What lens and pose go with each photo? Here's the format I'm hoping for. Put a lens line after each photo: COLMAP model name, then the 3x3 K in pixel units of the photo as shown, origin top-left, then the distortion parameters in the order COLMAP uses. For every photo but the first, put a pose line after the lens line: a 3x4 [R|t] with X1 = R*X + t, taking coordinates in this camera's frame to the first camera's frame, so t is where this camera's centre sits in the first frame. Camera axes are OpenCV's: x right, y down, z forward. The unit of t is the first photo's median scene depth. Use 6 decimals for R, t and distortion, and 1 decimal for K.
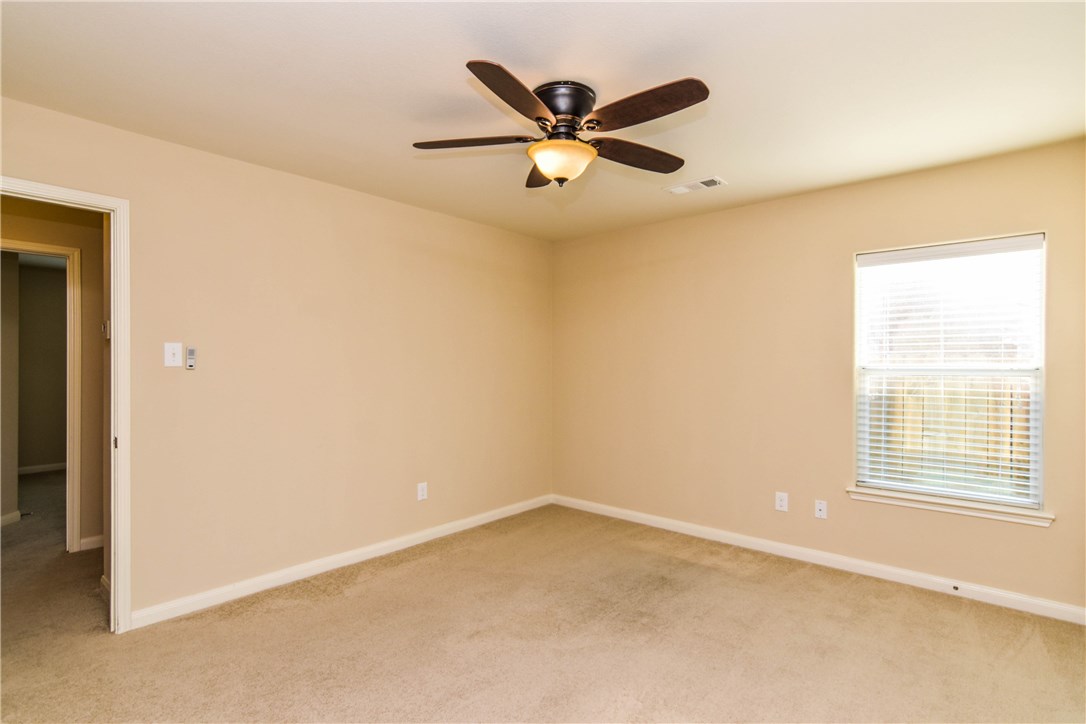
lens RADIAL K [[527.8, 0, 540.8], [0, 527.8, 364.1], [0, 0, 1]] dist [-0.012217, 0.007091]
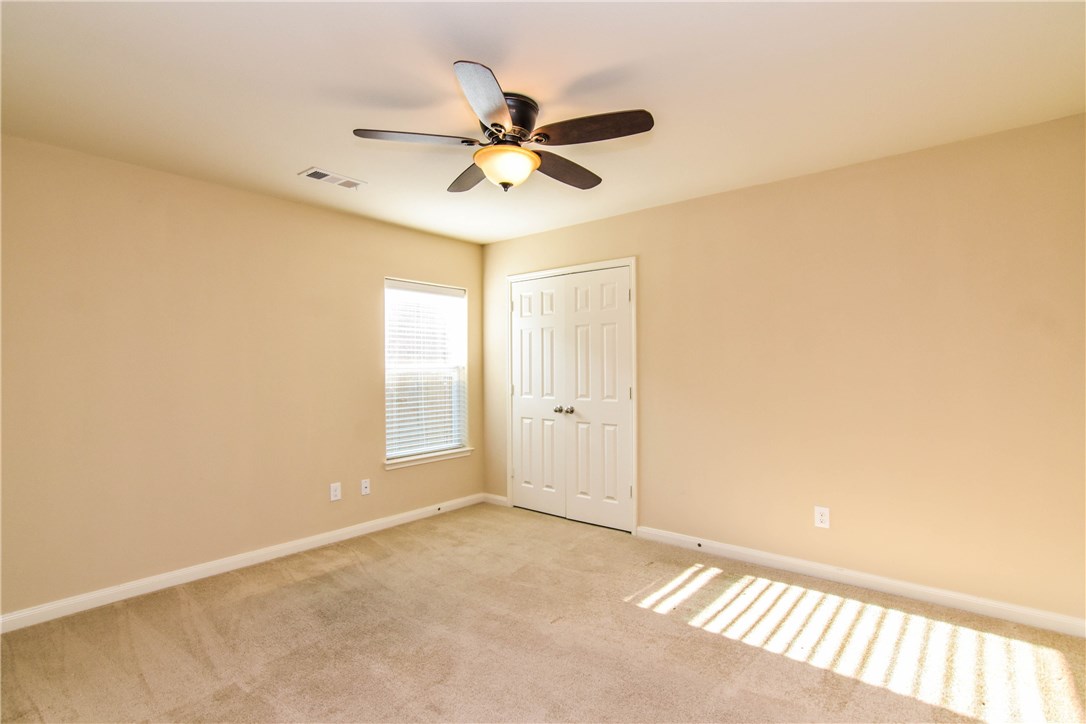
lens RADIAL K [[527.8, 0, 549.5], [0, 527.8, 362.7], [0, 0, 1]] dist [-0.012217, 0.007091]
pose [[-0.032484, 0.007179, 0.999446, -0.686600], [0.007187, 0.999950, -0.006949, 0.008818], [-0.999446, 0.006958, -0.032534, 0.644685]]
